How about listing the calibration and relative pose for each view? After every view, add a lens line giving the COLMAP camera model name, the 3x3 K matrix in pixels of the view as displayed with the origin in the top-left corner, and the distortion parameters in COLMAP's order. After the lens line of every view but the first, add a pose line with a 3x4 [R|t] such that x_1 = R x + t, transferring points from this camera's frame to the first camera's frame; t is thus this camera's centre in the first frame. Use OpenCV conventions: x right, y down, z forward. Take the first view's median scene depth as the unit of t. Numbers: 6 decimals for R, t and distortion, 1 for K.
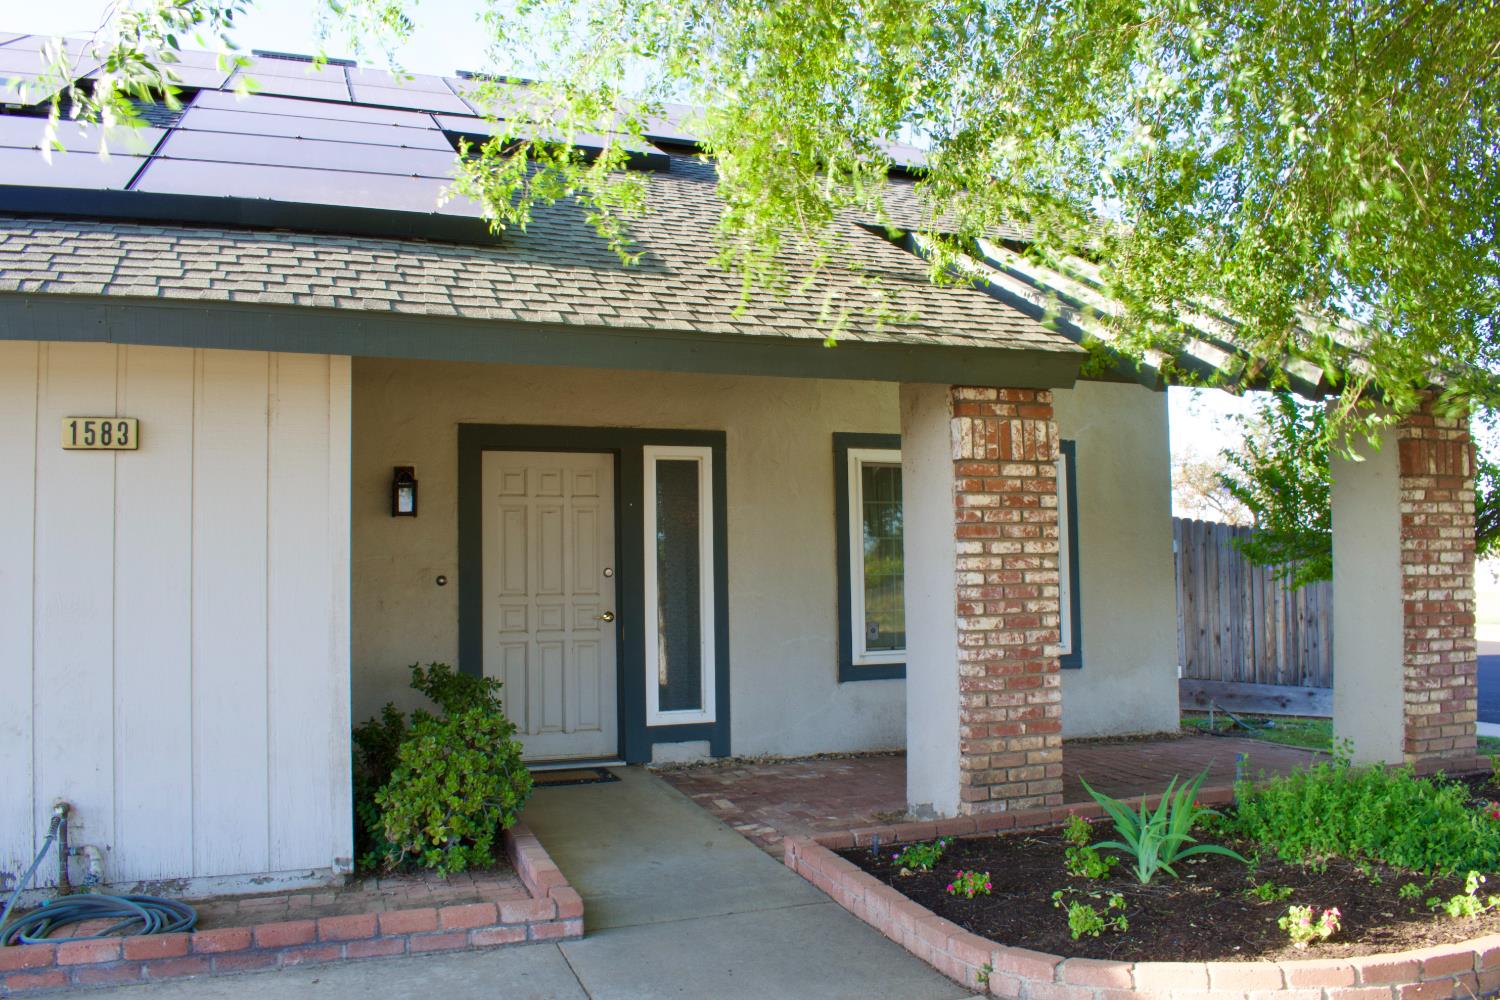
lens RADIAL K [[1171.1, 0, 750.0], [0, 1171.1, 500.0], [0, 0, 1]] dist [-0.094375, 0.011931]
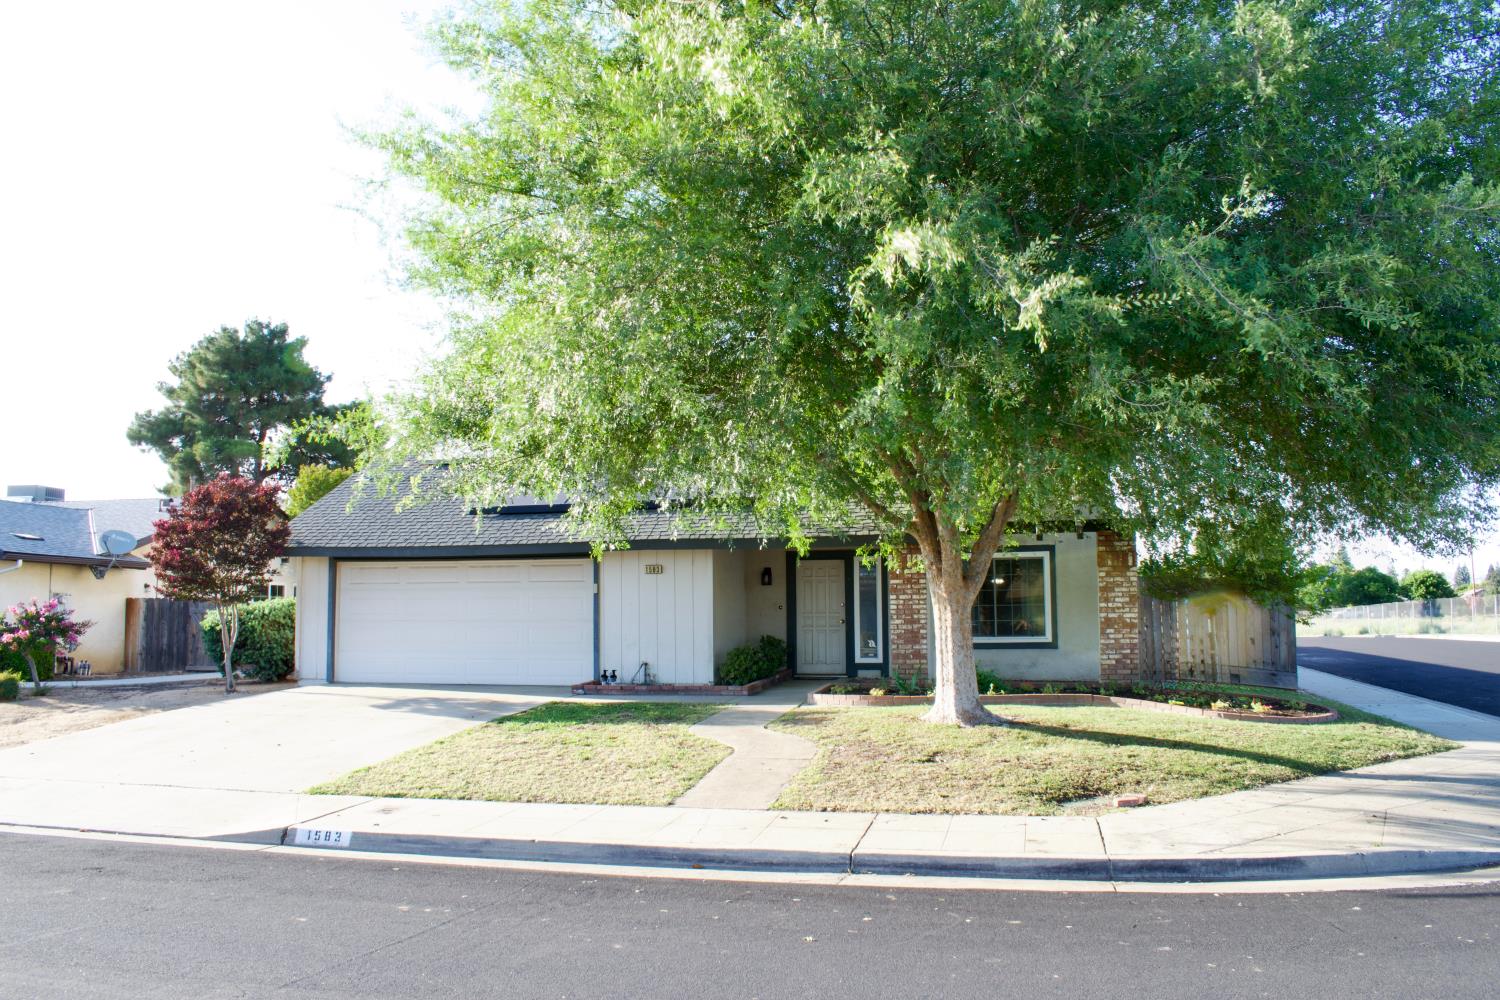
lens RADIAL K [[1180.9, 0, 756.1], [0, 1180.9, 497.5], [0, 0, 1]] dist [-0.091498, 0.002708]
pose [[0.835349, -0.045791, -0.547809, 1.587102], [0.031515, 0.998875, -0.035438, -0.121694], [0.548815, 0.012339, 0.835853, -1.786407]]
